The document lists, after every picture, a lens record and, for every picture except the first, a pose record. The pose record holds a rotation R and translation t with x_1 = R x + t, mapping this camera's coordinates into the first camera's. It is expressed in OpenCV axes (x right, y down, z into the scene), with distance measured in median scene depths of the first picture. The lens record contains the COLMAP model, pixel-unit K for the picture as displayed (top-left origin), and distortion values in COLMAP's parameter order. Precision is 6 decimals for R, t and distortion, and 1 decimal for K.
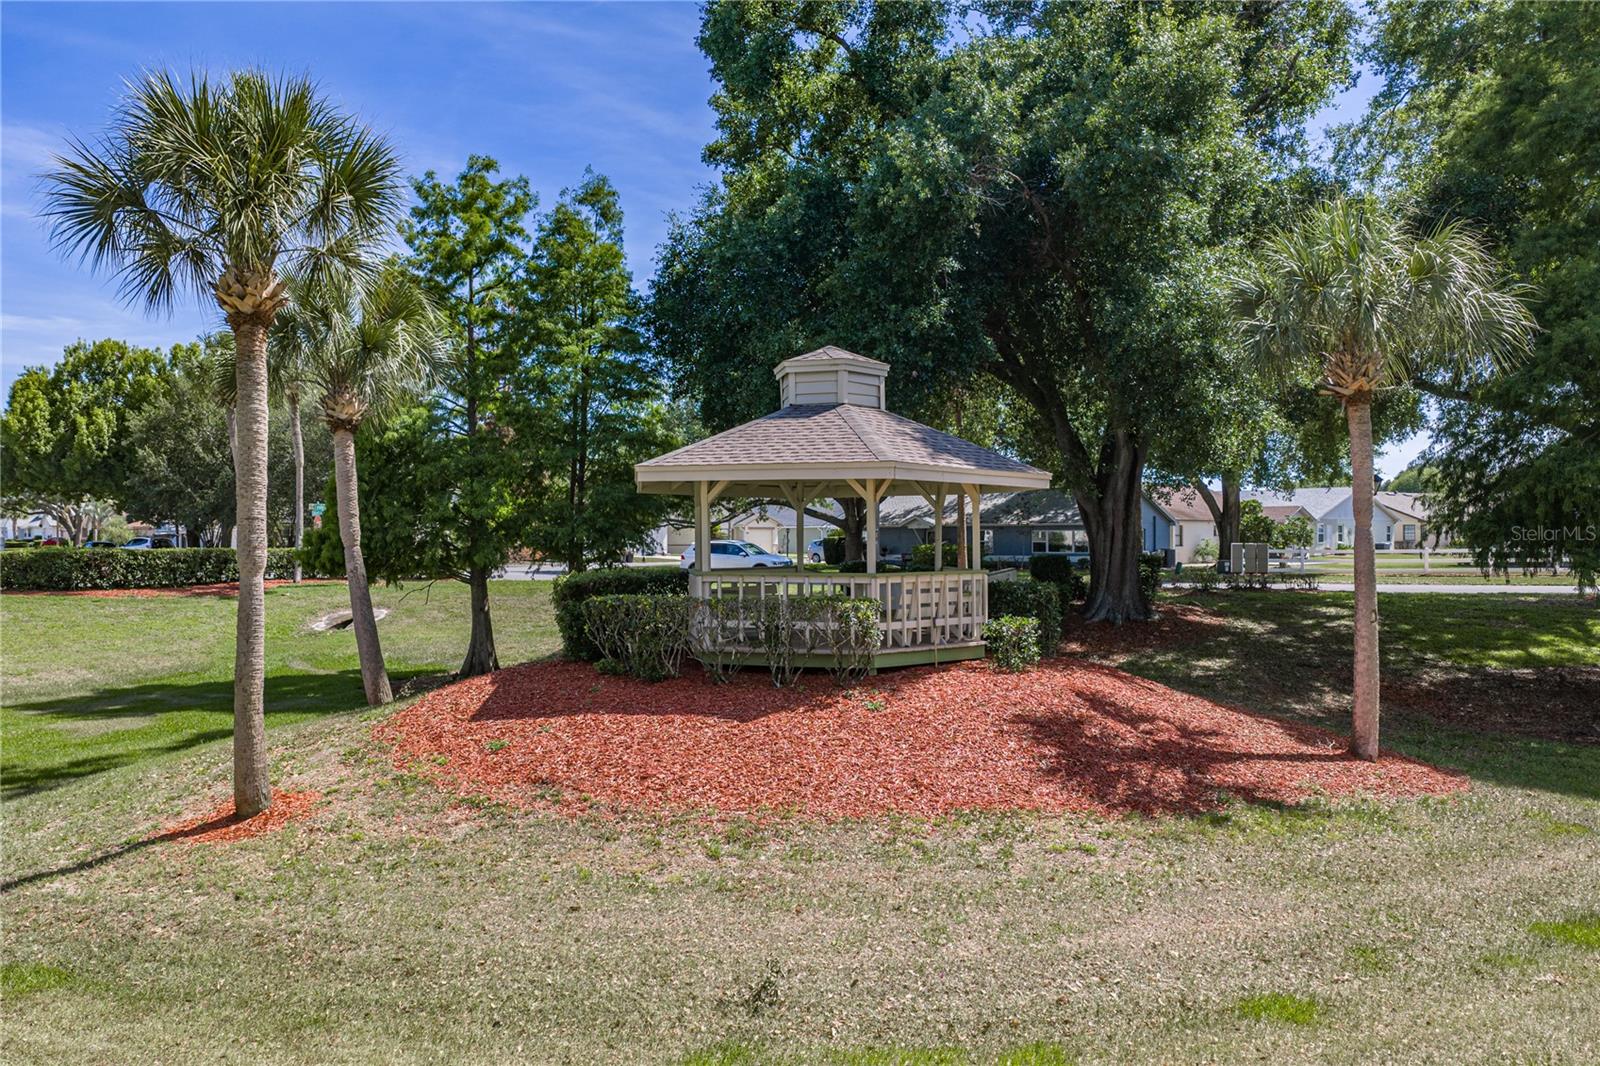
lens RADIAL K [[1330.6, 0, 800.3], [0, 1330.6, 532.0], [0, 0, 1]] dist [0.037849, -0.013826]
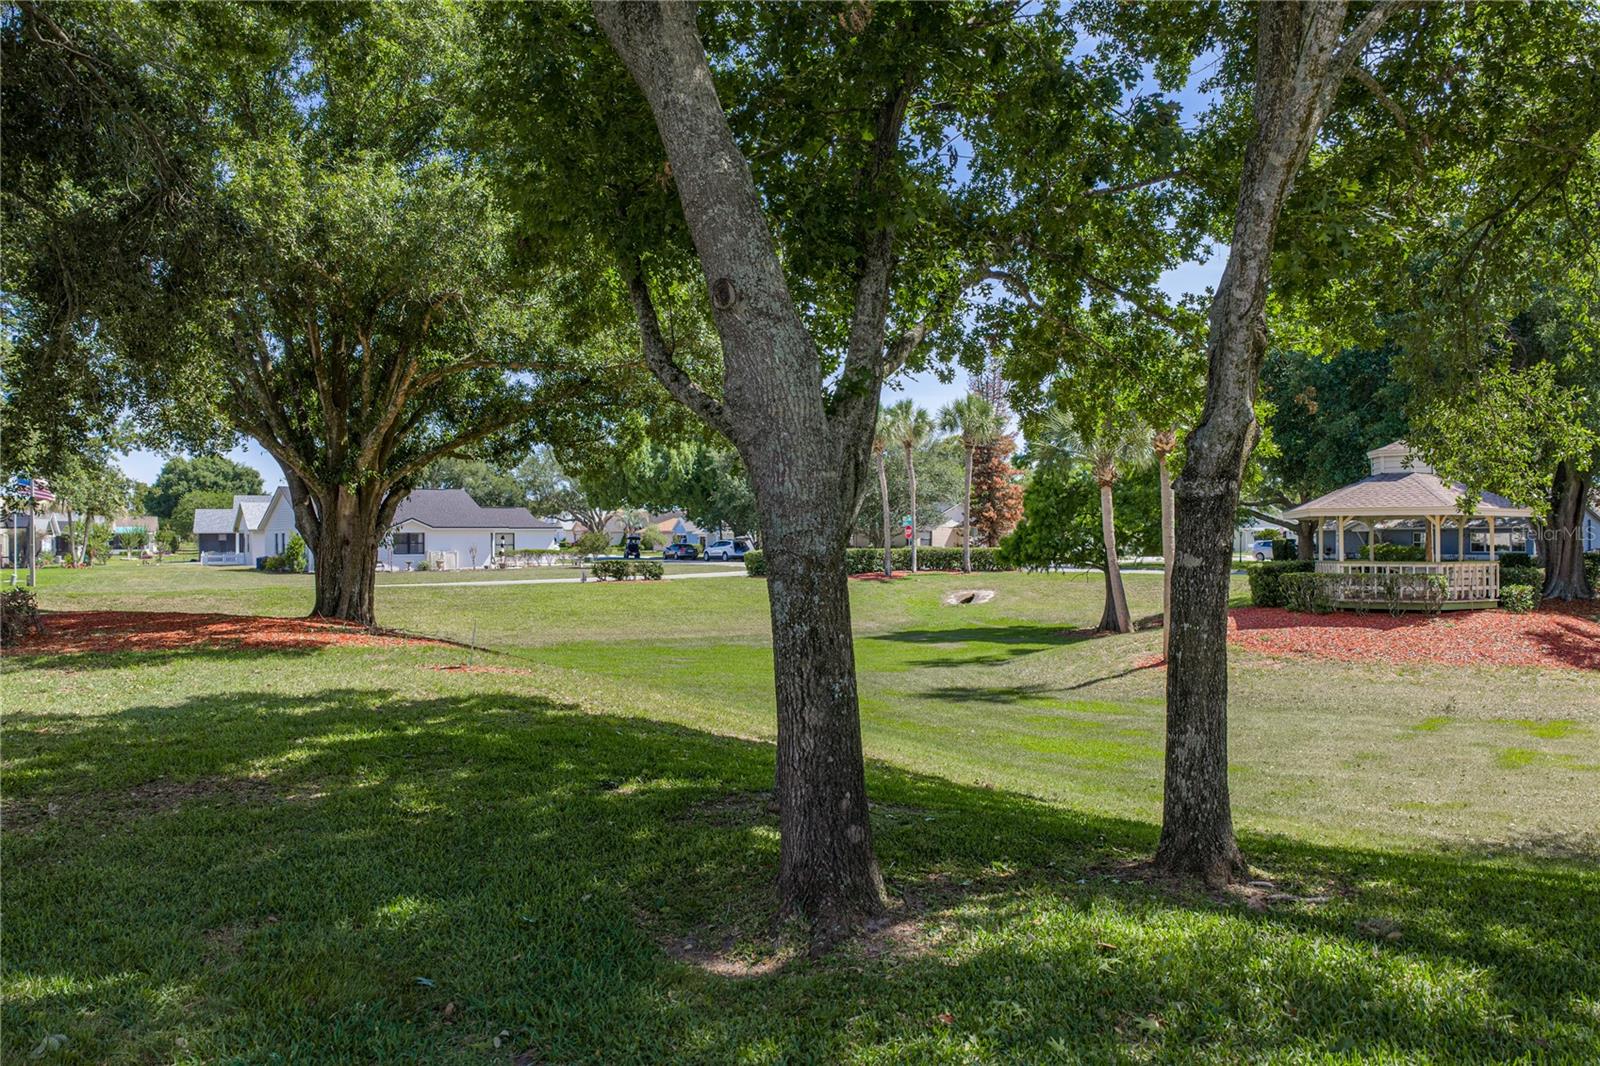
lens RADIAL K [[1330.6, 0, 792.5], [0, 1330.6, 536.0], [0, 0, 1]] dist [0.037849, -0.013826]
pose [[0.963653, -0.003204, -0.267139, -0.312694], [0.004098, 0.999988, 0.002788, -0.015965], [0.267127, -0.003781, 0.963654, -1.084360]]
